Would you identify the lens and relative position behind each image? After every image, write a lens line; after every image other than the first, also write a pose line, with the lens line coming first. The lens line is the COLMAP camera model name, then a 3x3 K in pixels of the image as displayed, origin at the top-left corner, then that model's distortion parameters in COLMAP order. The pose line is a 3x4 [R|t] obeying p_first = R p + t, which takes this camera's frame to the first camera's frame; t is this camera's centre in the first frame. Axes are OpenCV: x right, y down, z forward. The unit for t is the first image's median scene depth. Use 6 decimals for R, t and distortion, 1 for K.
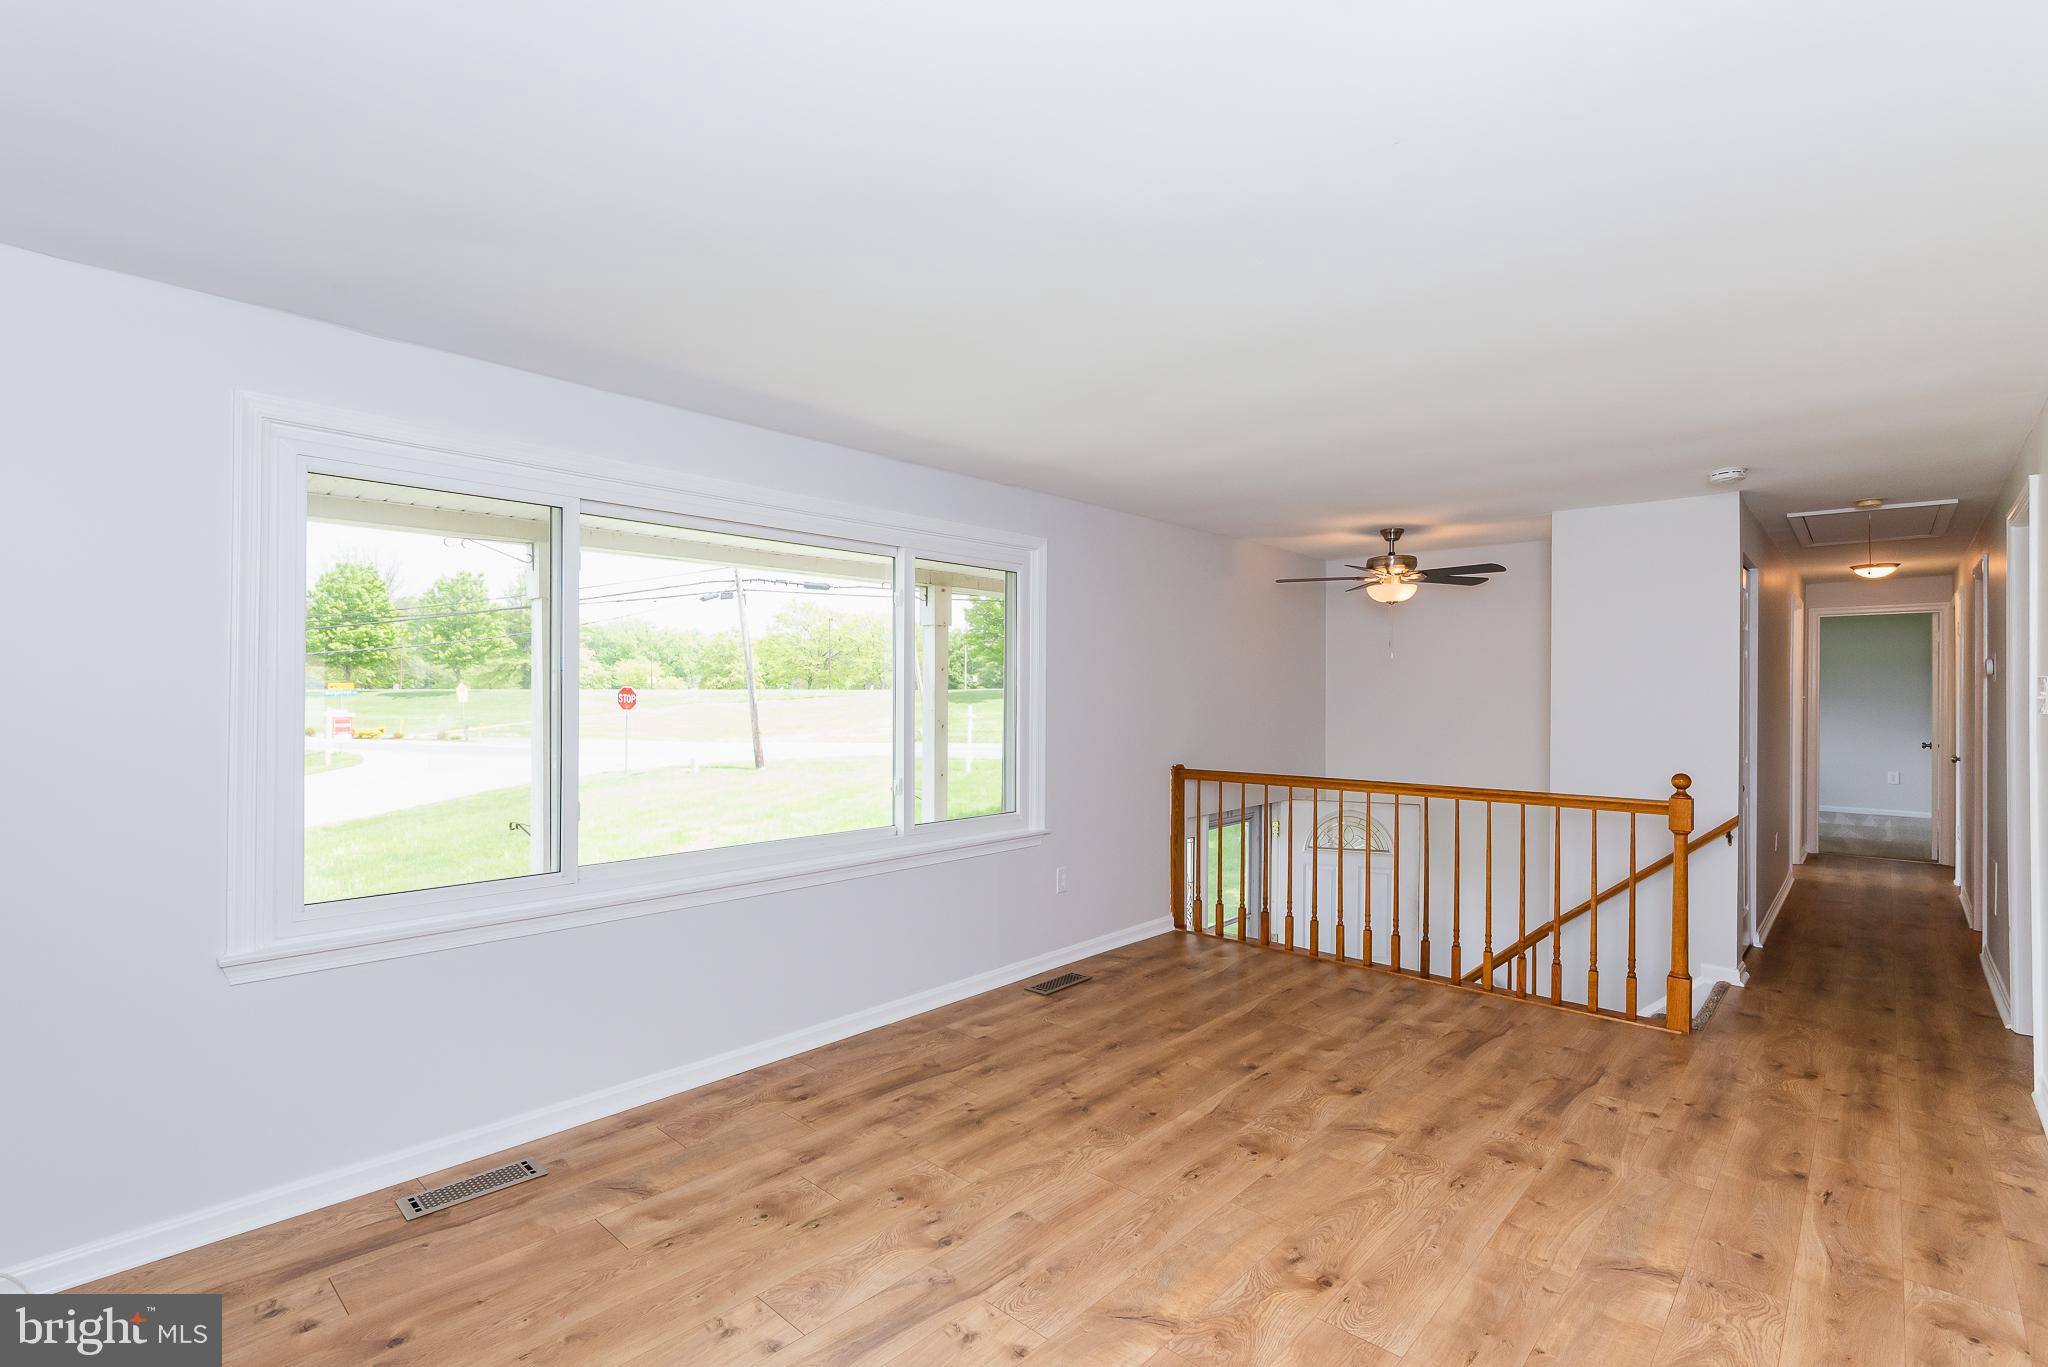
lens RADIAL K [[934.8, 0, 1019.7], [0, 934.8, 685.5], [0, 0, 1]] dist [-0.000174, -0.000284]
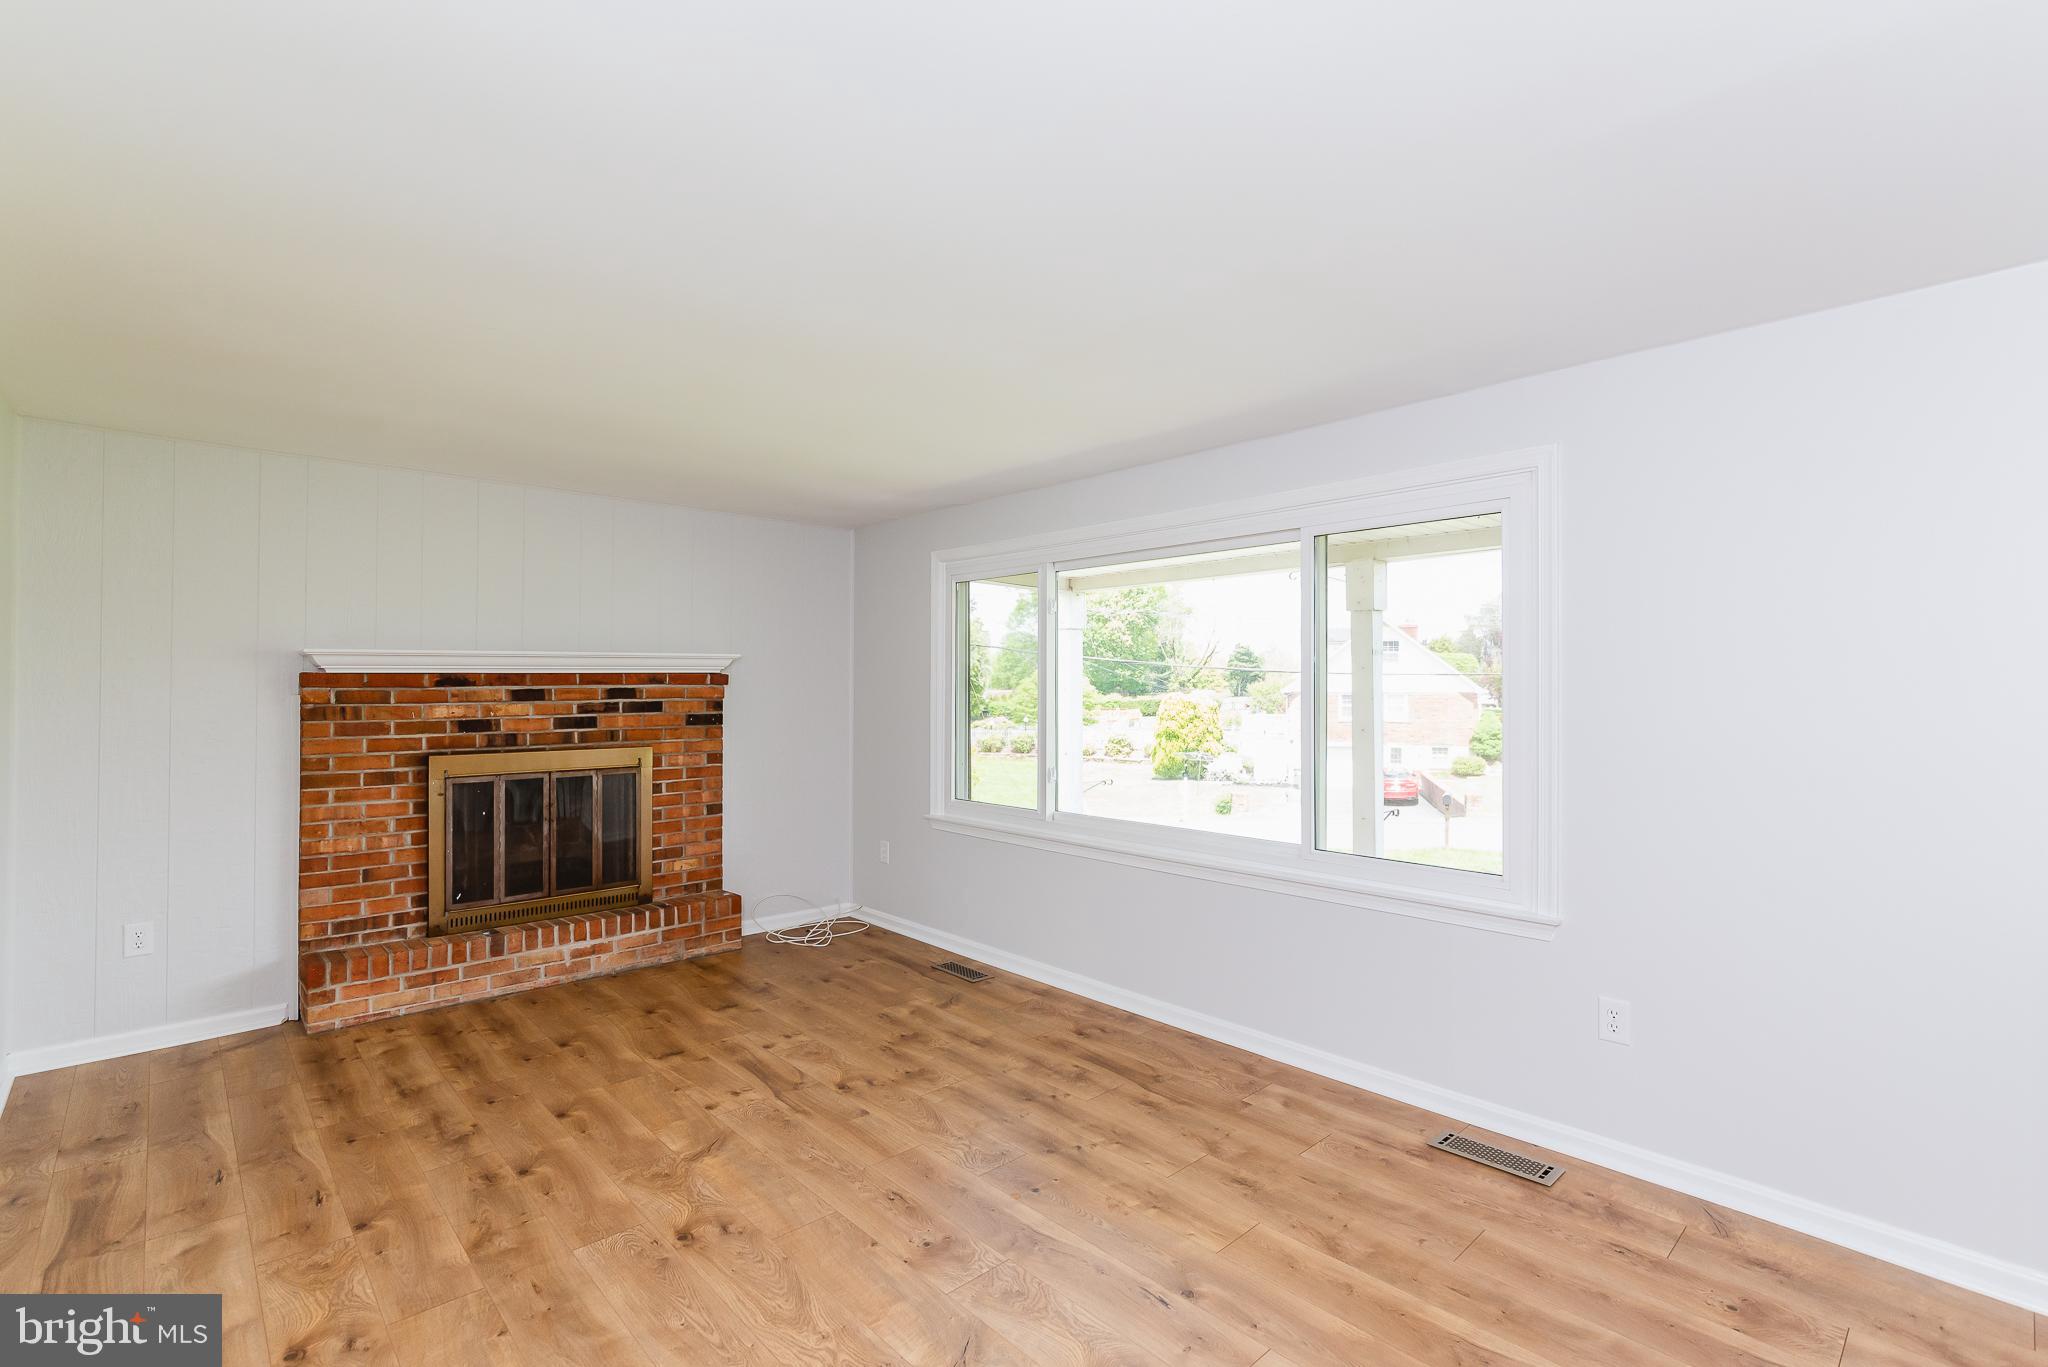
lens RADIAL K [[926.9, 0, 1038.1], [0, 926.9, 690.5], [0, 0, 1]] dist [0.000763, -0.000038]
pose [[-0.059755, -0.002526, -0.998210, 0.947168], [0.004545, 0.999986, -0.002803, 0.007188], [0.998203, -0.004704, -0.059743, 1.015804]]
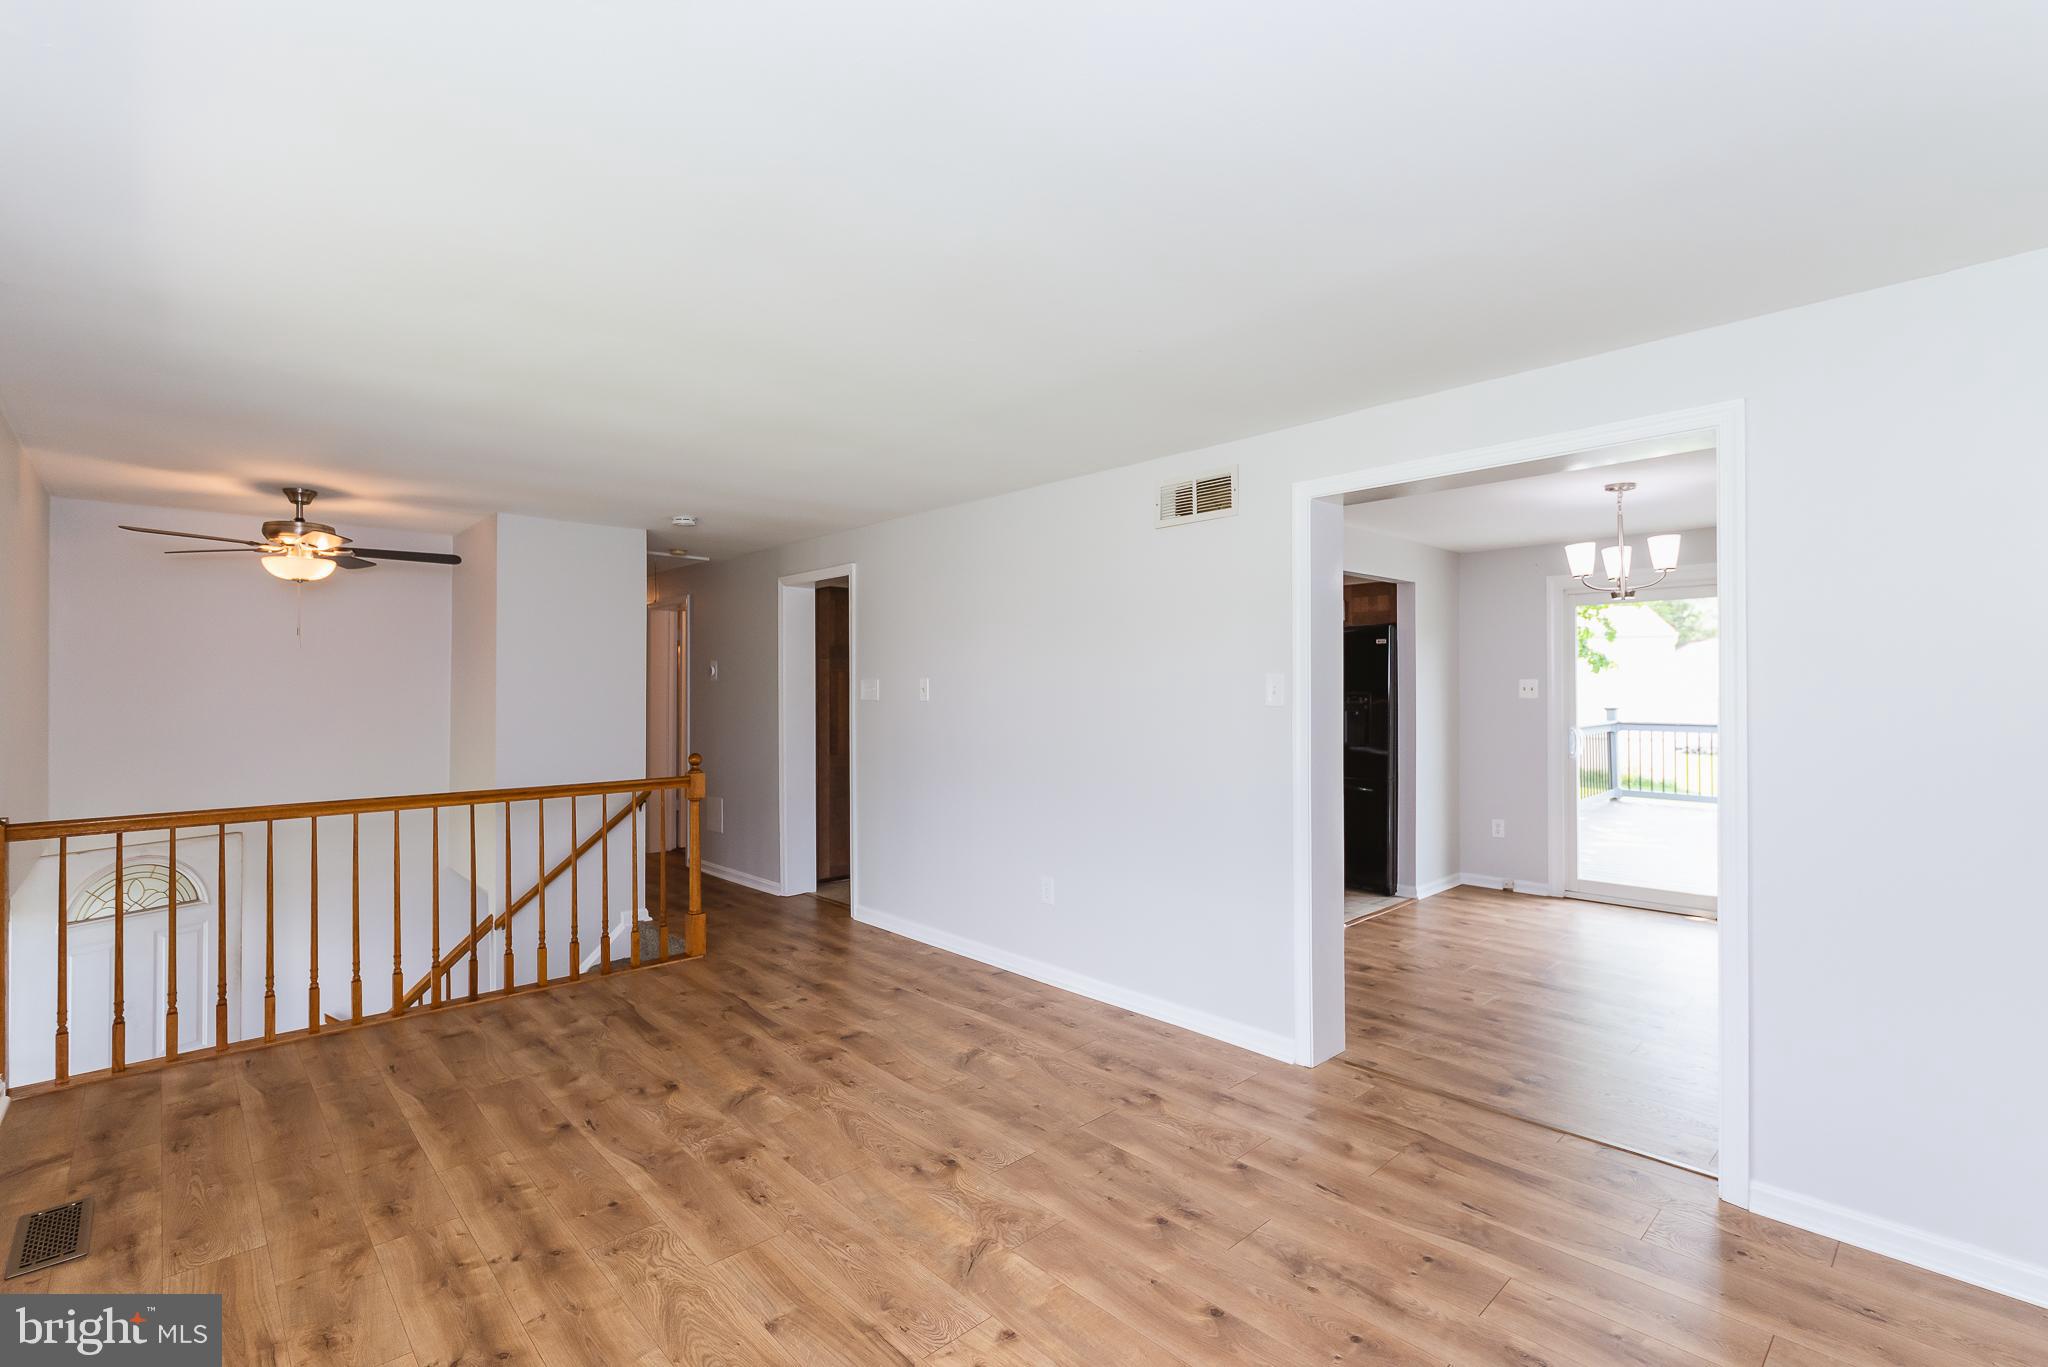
lens RADIAL K [[934.8, 0, 1019.7], [0, 934.8, 685.5], [0, 0, 1]] dist [-0.000174, -0.000284]
pose [[0.076407, -0.002756, 0.997073, -0.626720], [-0.001872, 0.999994, 0.002908, -0.002052], [-0.997075, -0.002089, 0.076402, 0.559068]]
